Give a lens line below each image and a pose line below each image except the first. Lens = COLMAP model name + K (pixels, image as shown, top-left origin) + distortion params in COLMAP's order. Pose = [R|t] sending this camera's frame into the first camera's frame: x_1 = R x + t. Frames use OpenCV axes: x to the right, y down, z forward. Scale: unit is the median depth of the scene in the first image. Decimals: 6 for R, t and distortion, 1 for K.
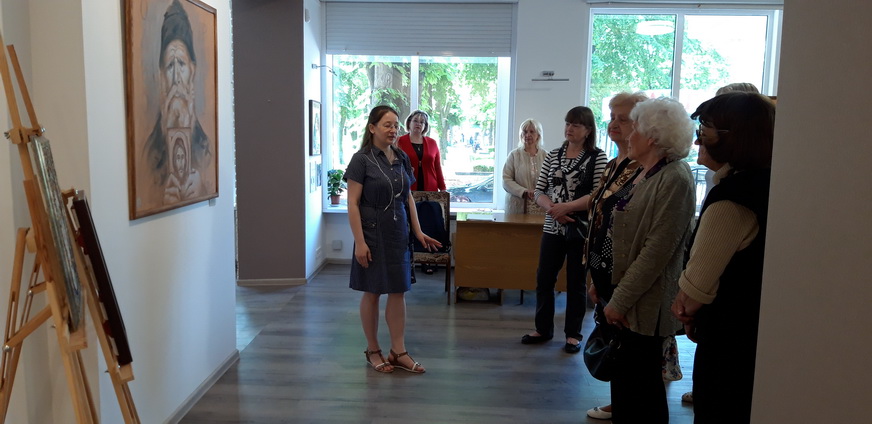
lens RADIAL K [[705.3, 0, 433.1], [0, 705.3, 211.0], [0, 0, 1]] dist [-0.011418, -0.009756]
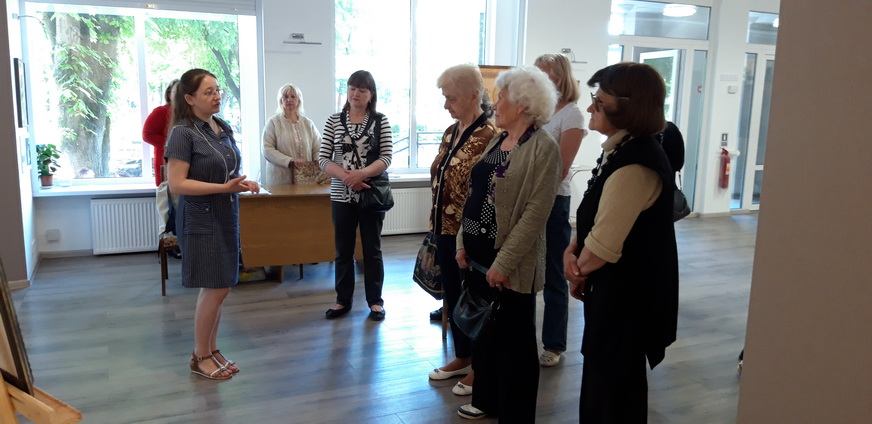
lens RADIAL K [[705.3, 0, 433.1], [0, 705.3, 211.0], [0, 0, 1]] dist [-0.011418, -0.009756]
pose [[0.870902, -0.078462, 0.485152, -0.195049], [0.052802, 0.996398, 0.066359, -0.014962], [-0.488611, -0.032175, 0.871908, 0.087182]]
